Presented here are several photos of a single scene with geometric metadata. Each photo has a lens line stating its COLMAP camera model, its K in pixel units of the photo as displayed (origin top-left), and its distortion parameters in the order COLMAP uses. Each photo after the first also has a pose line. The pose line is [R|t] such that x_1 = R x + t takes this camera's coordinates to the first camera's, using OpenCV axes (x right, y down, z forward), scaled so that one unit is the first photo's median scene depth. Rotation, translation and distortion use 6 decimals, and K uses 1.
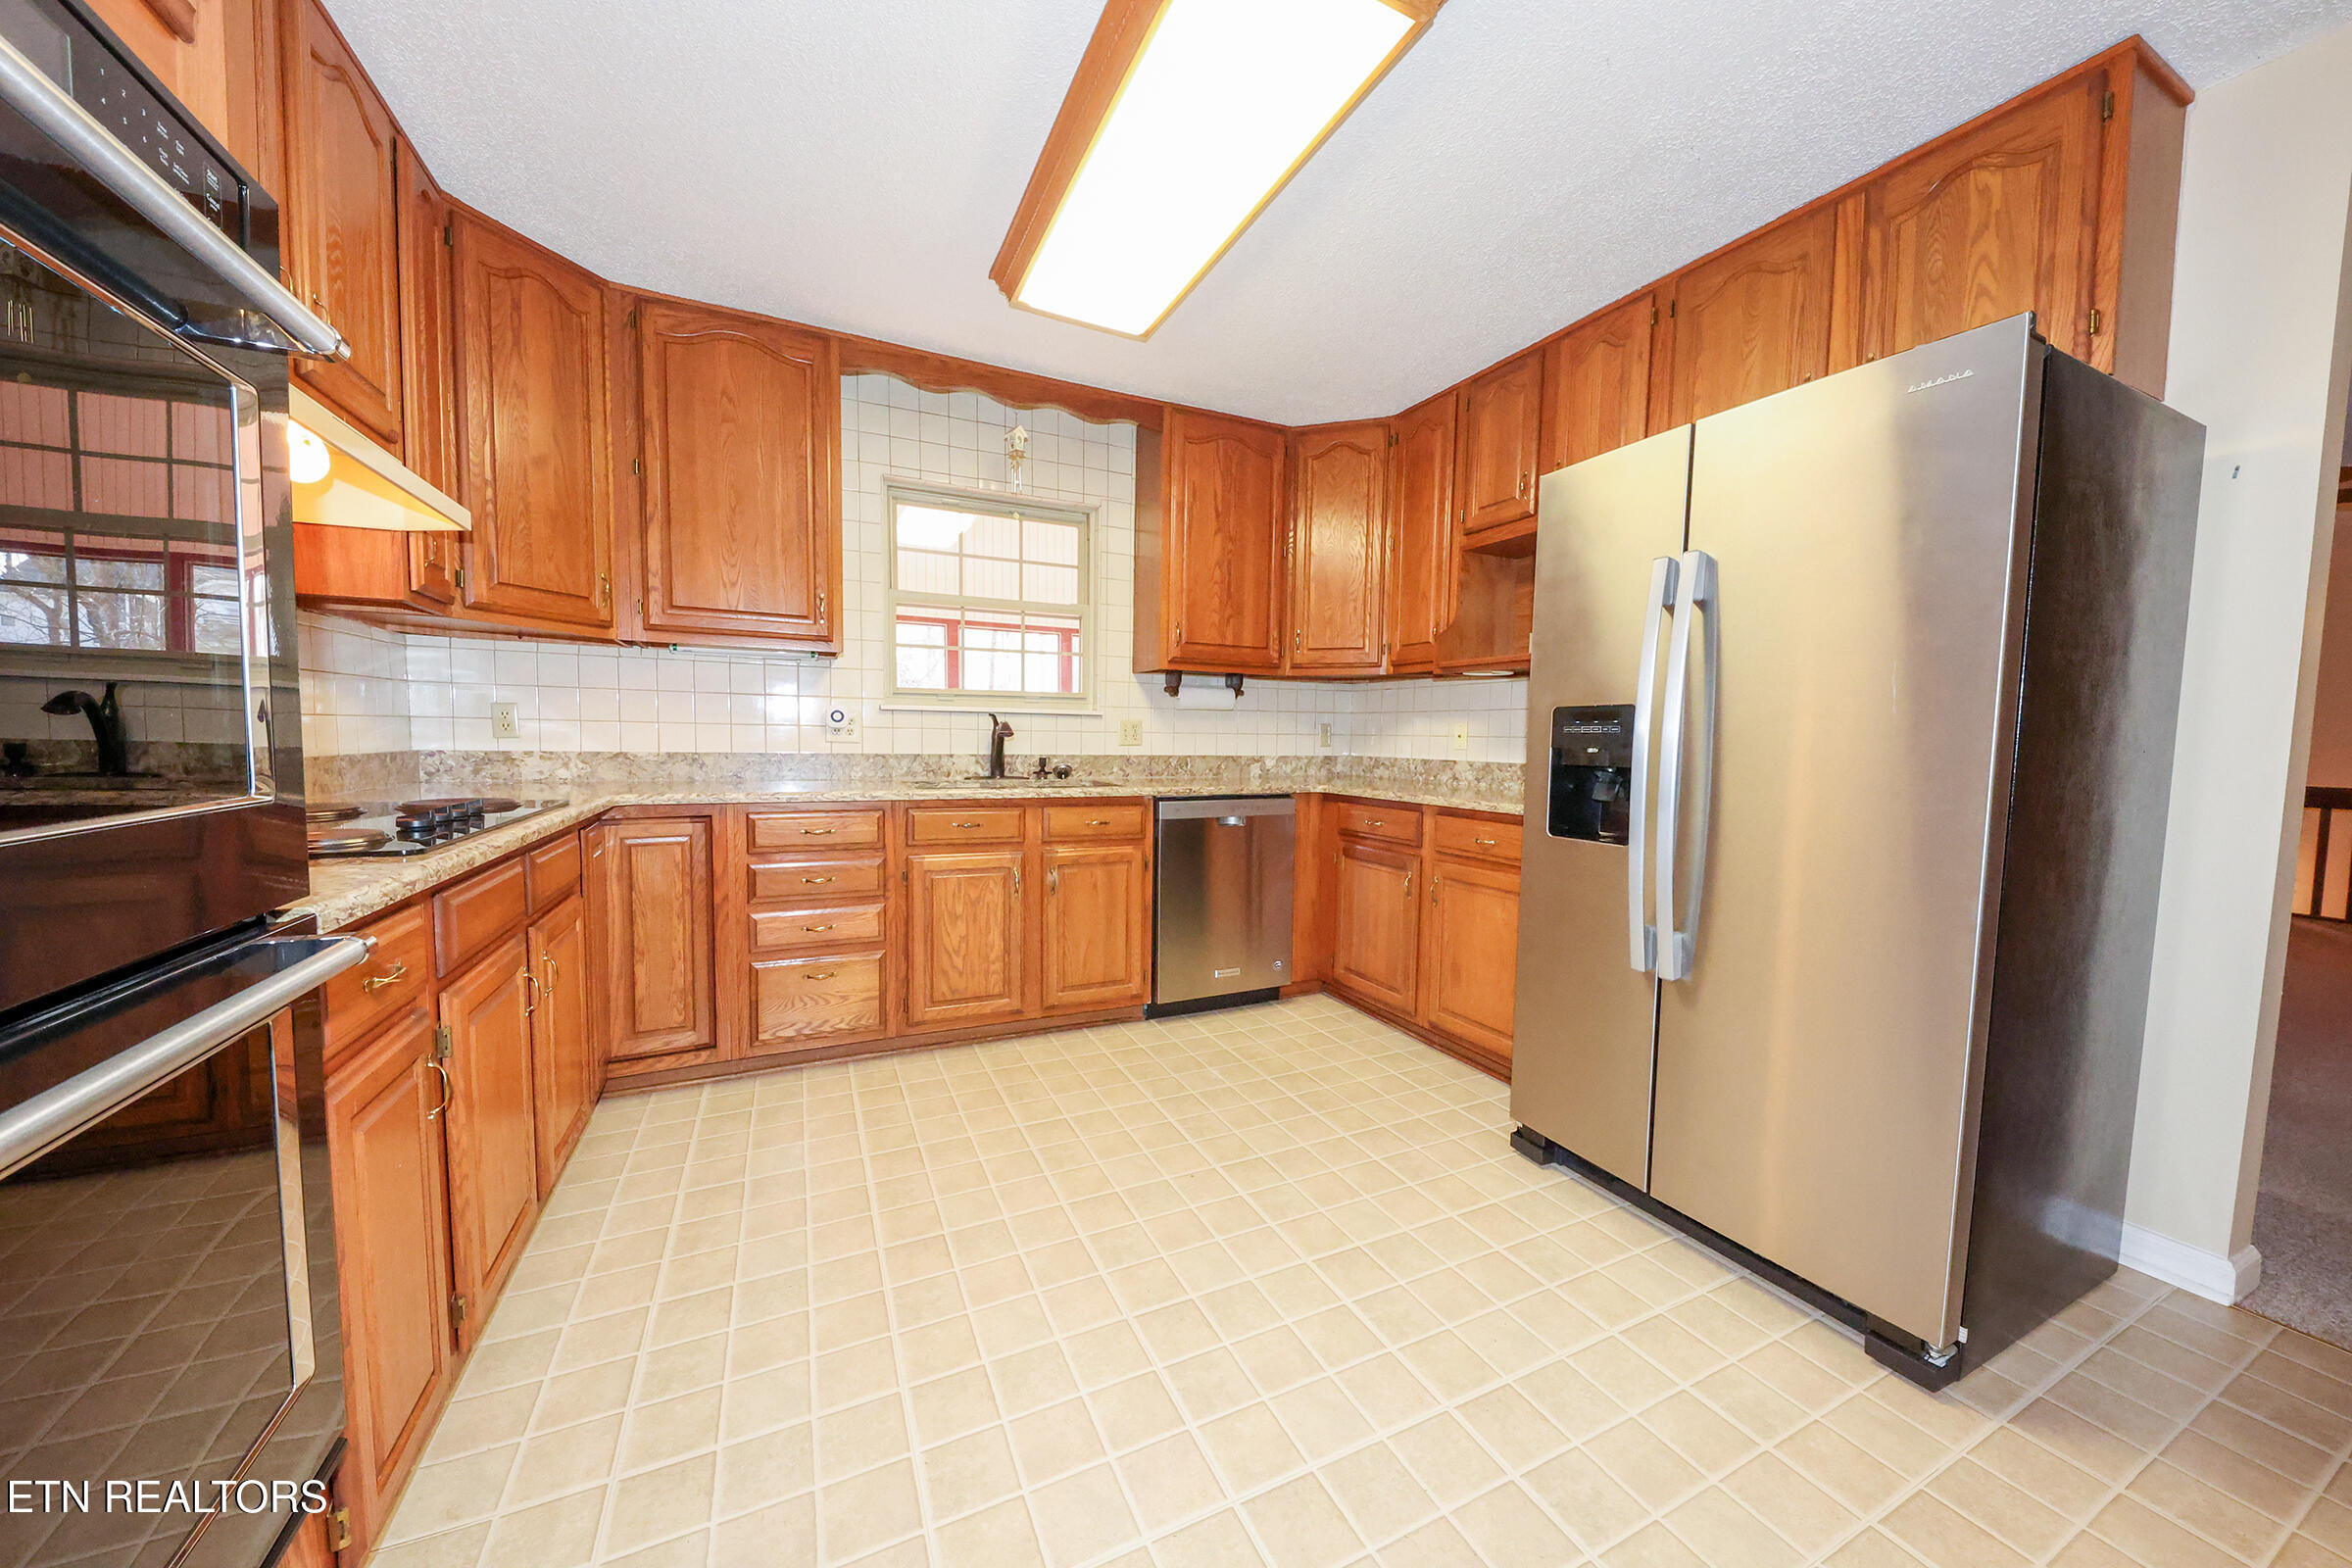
lens RADIAL K [[808.2, 0, 1176.0], [0, 808.2, 784.0], [0, 0, 1]] dist [0.001677, 0.000085]
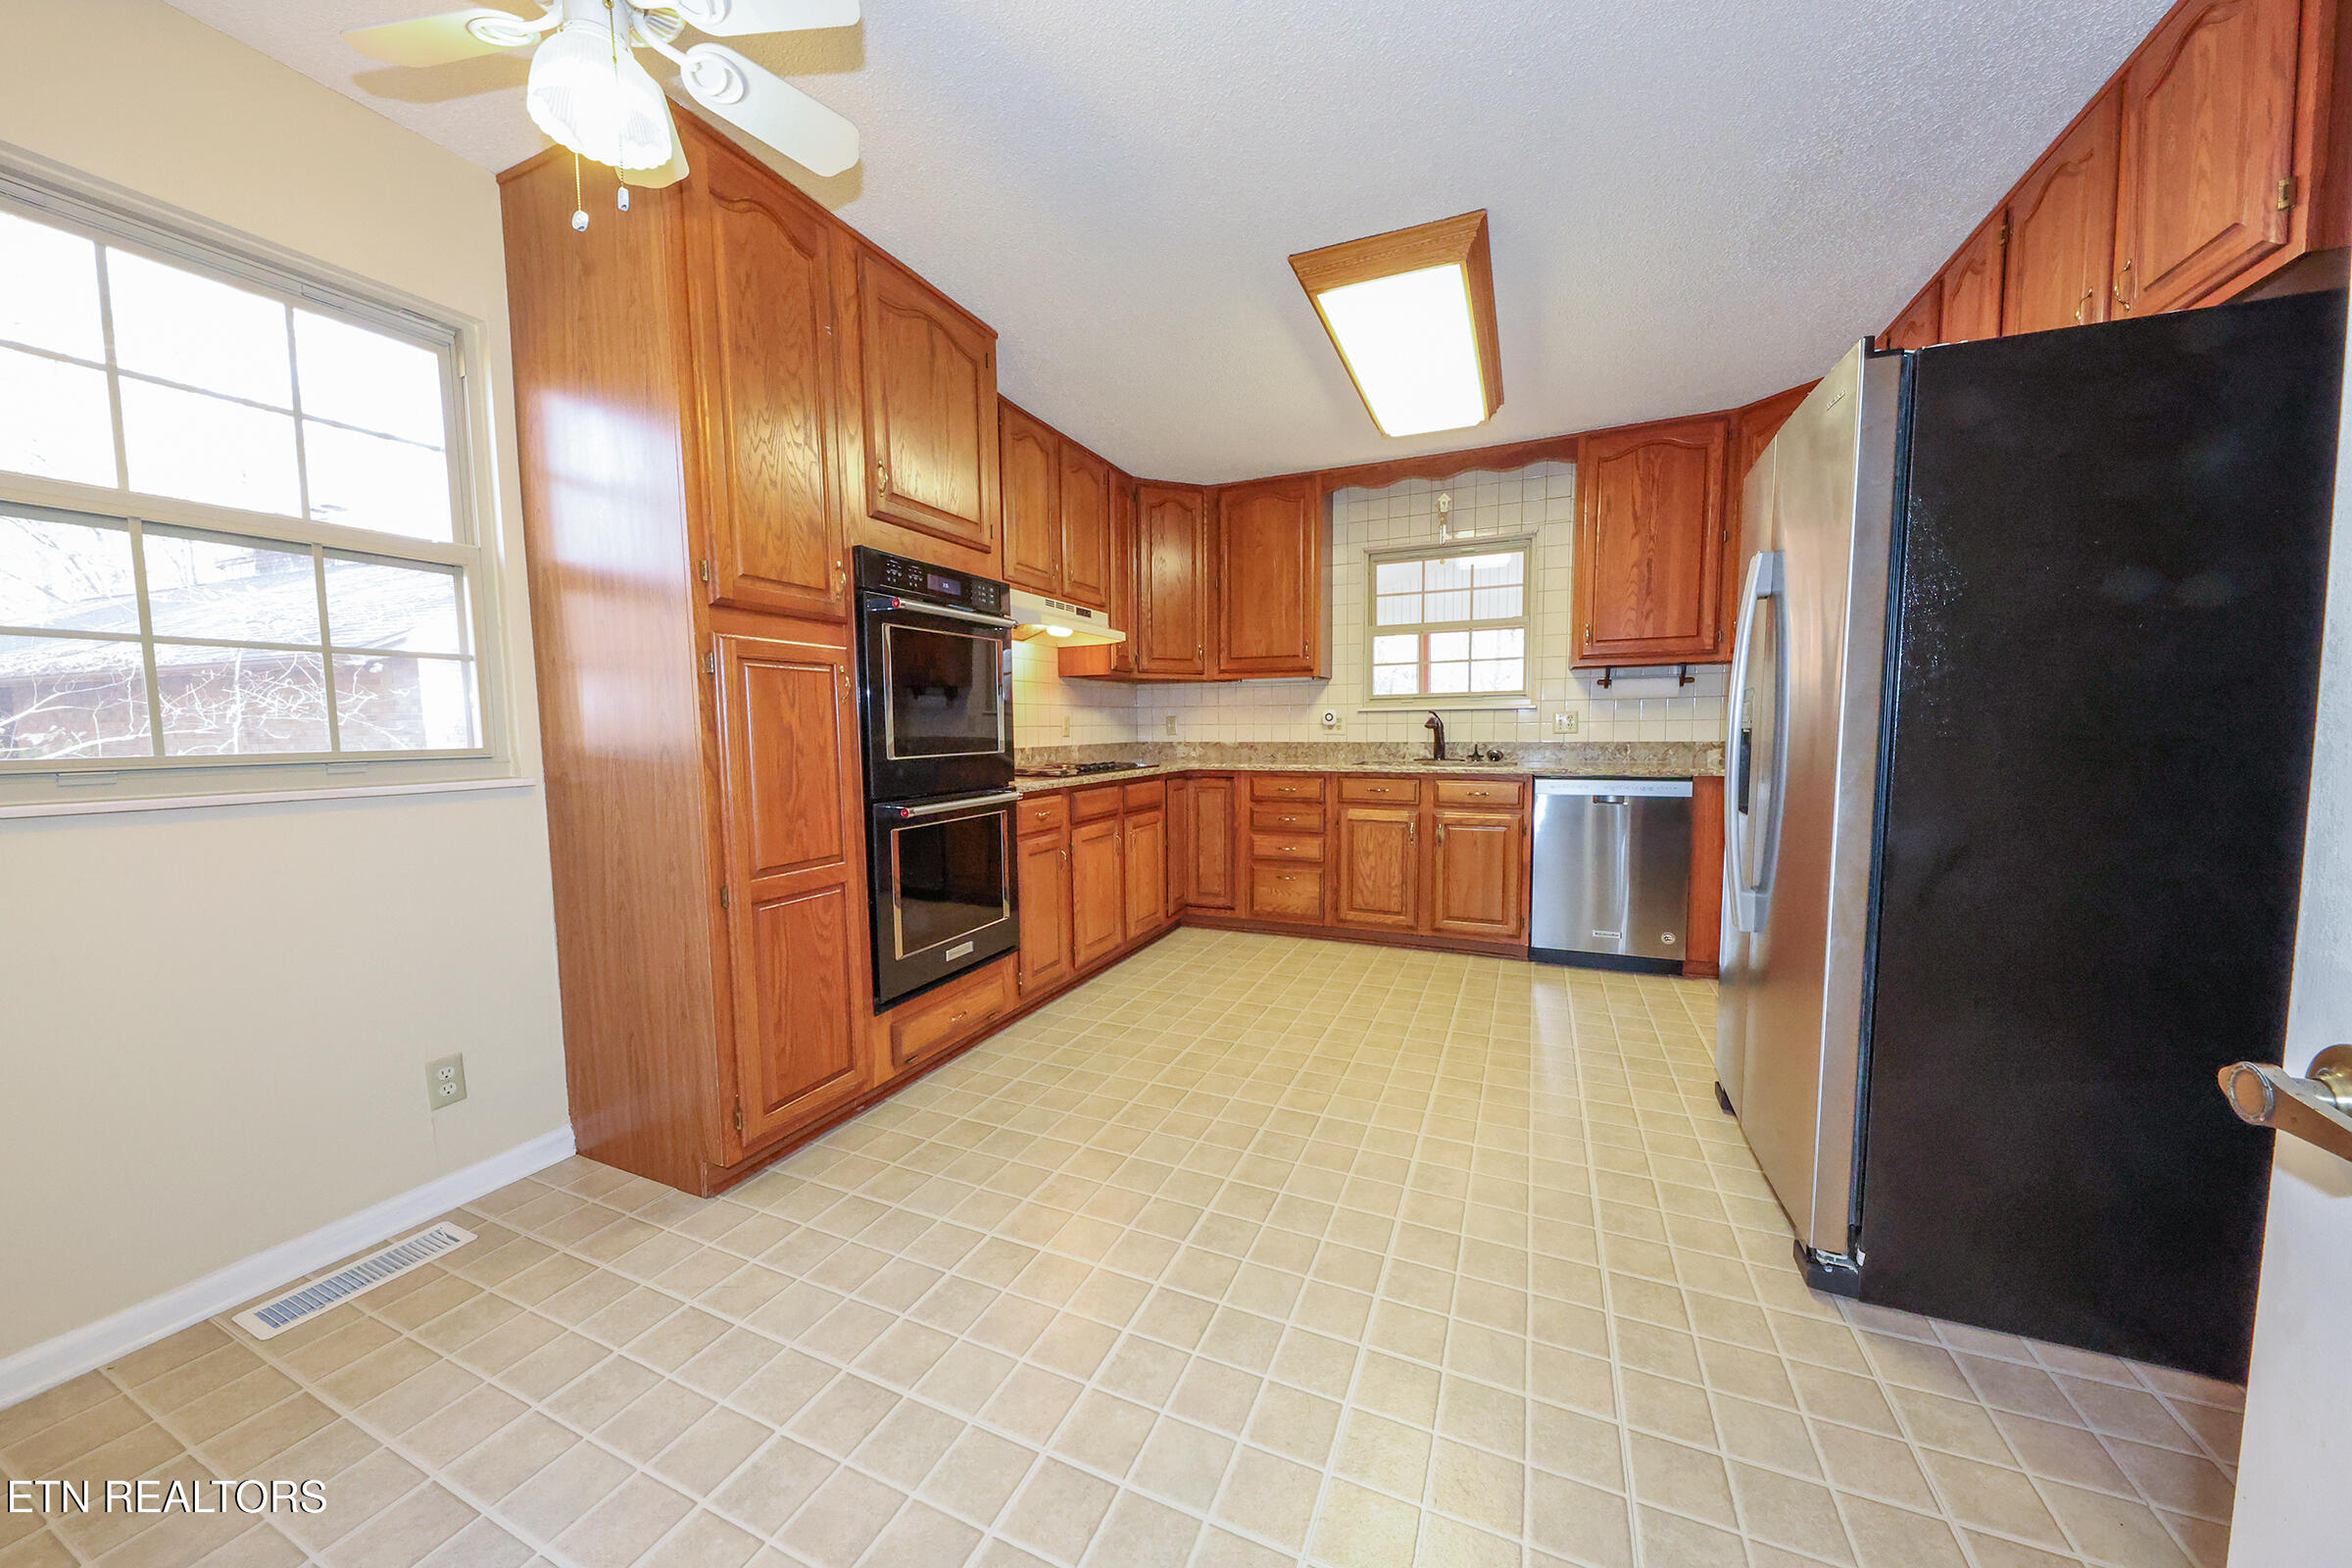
lens RADIAL K [[808.2, 0, 1176.0], [0, 808.2, 784.0], [0, 0, 1]] dist [0.001677, 0.000085]
pose [[0.649932, 0.030388, -0.759384, 0.589605], [-0.024861, 0.999516, 0.018720, 0.020626], [0.759585, 0.006712, 0.650373, -0.209679]]
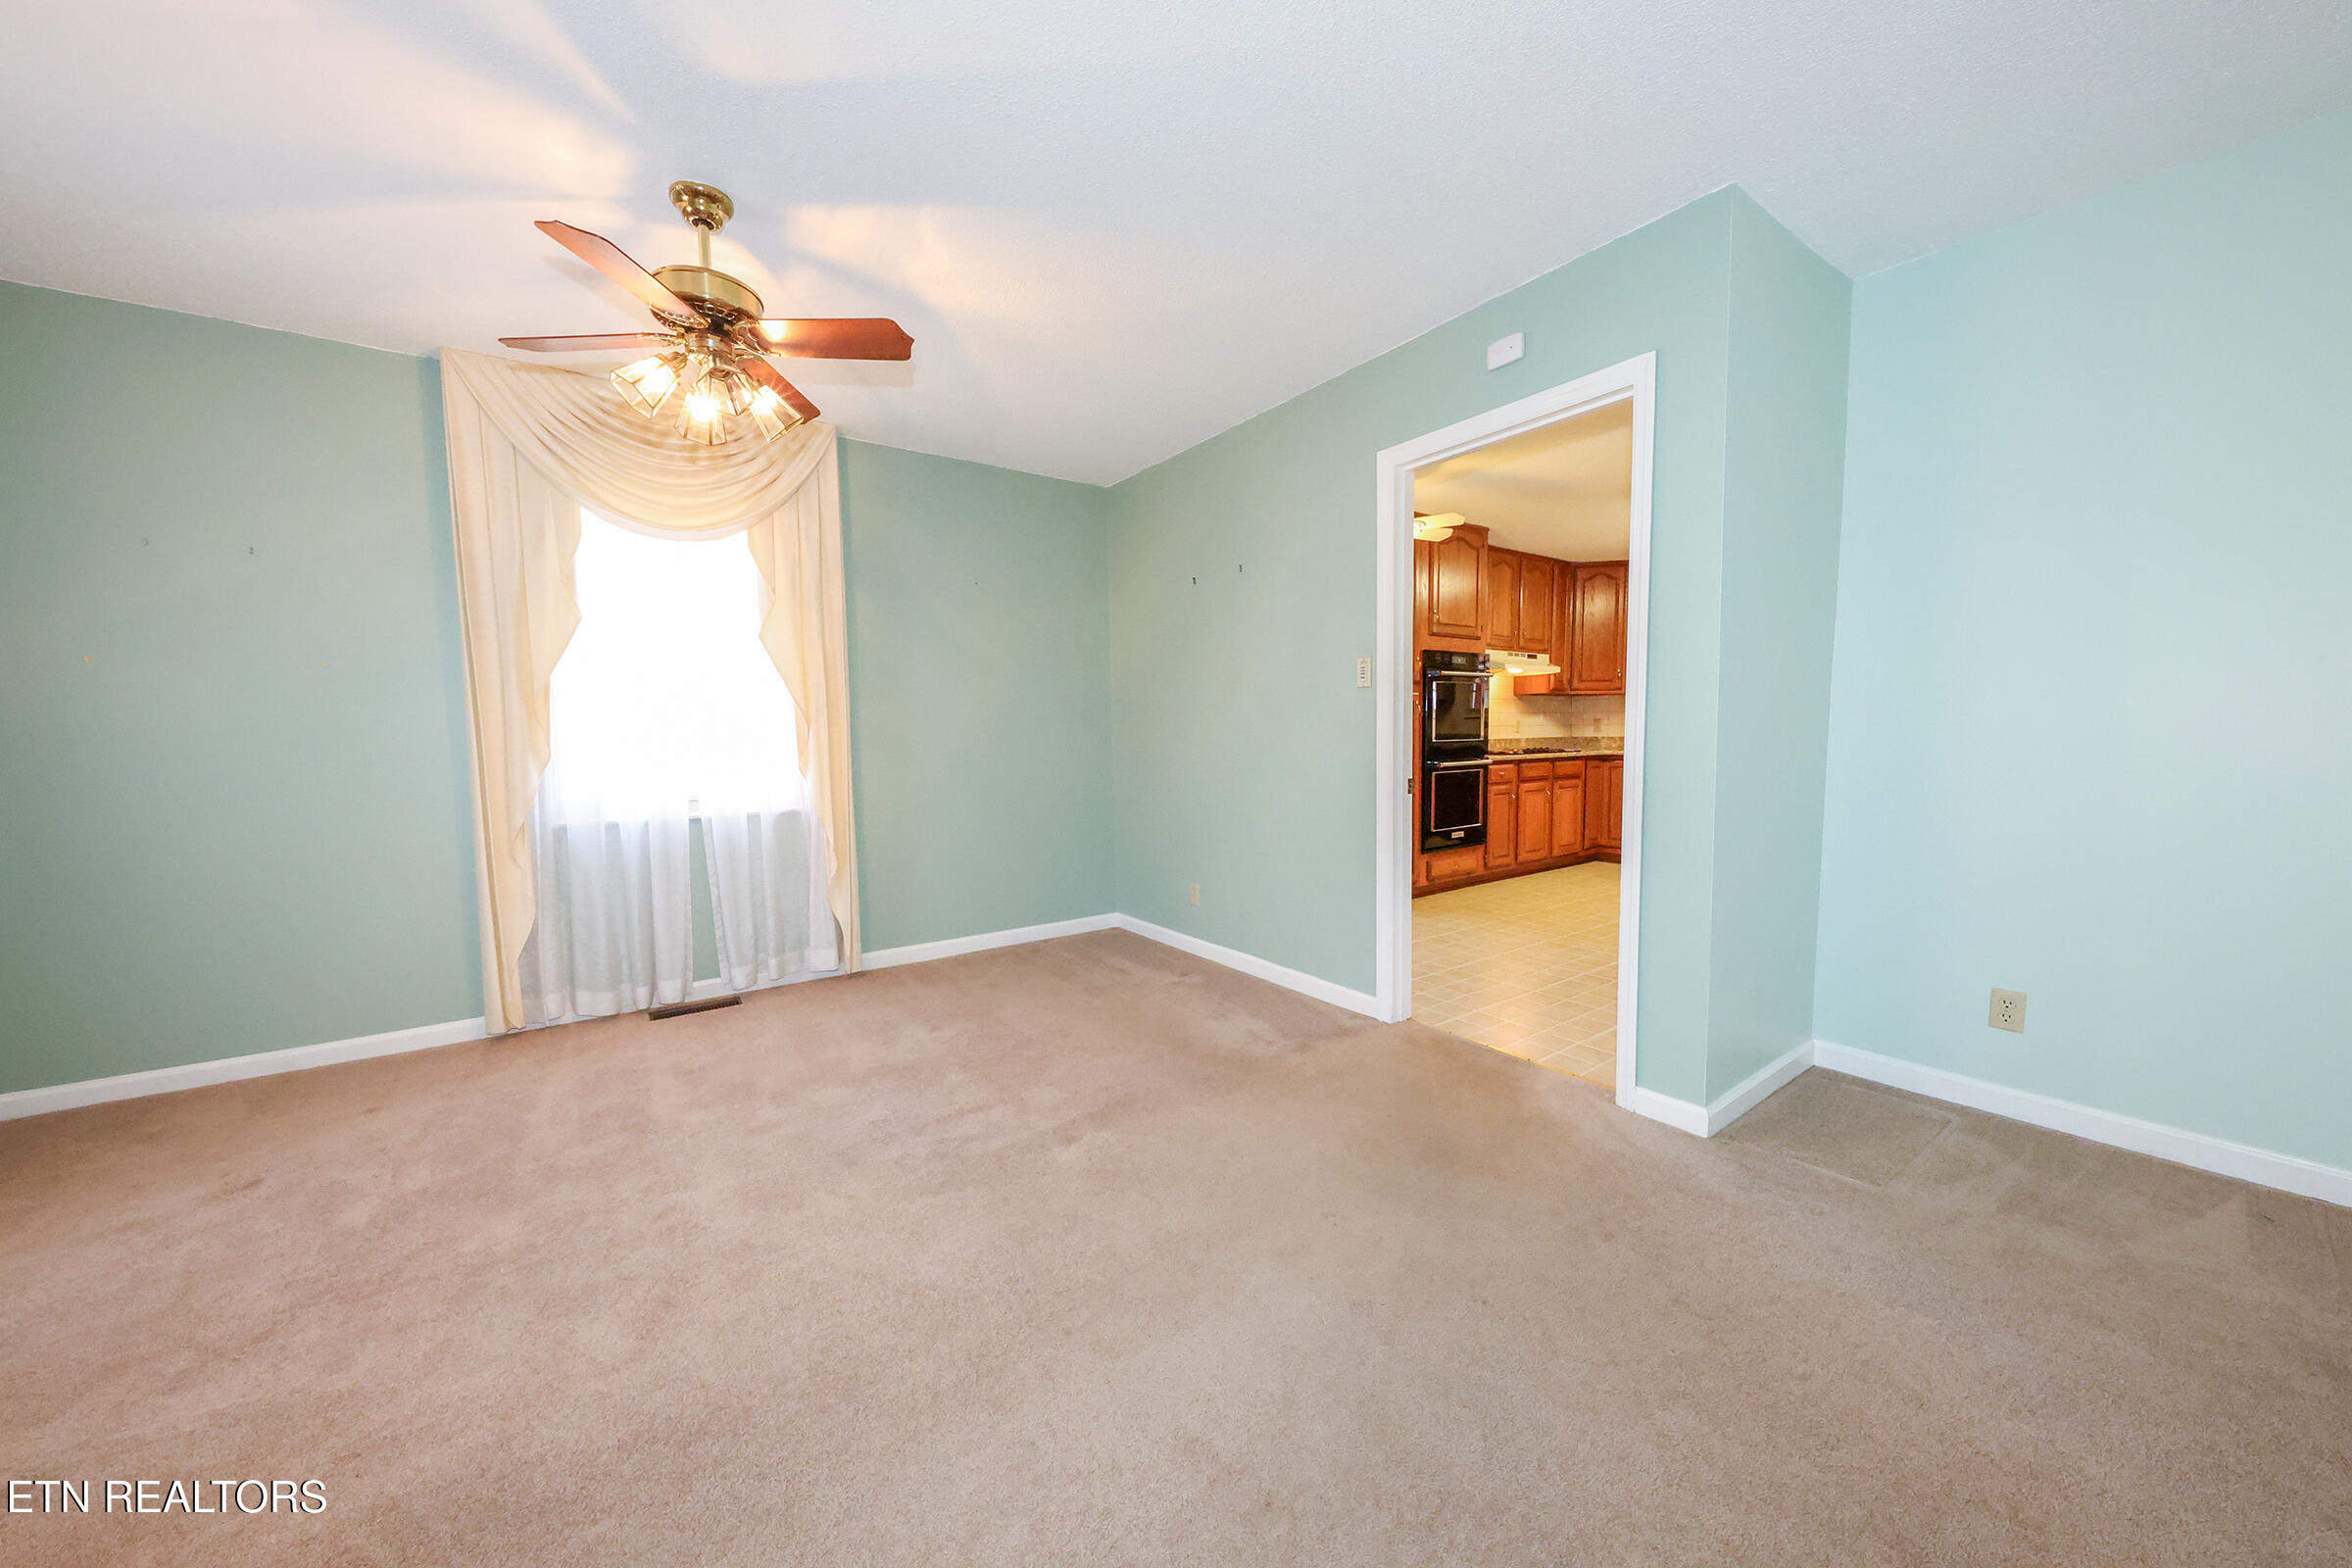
lens RADIAL K [[802.0, 0, 1179.4], [0, 802.0, 793.3], [0, 0, 1]] dist [0.001599, -0.004190]
pose [[0.173911, 0.055136, -0.983217, 1.489293], [-0.043583, 0.997884, 0.048250, 0.074332], [0.983796, 0.034461, 0.175946, -0.788613]]
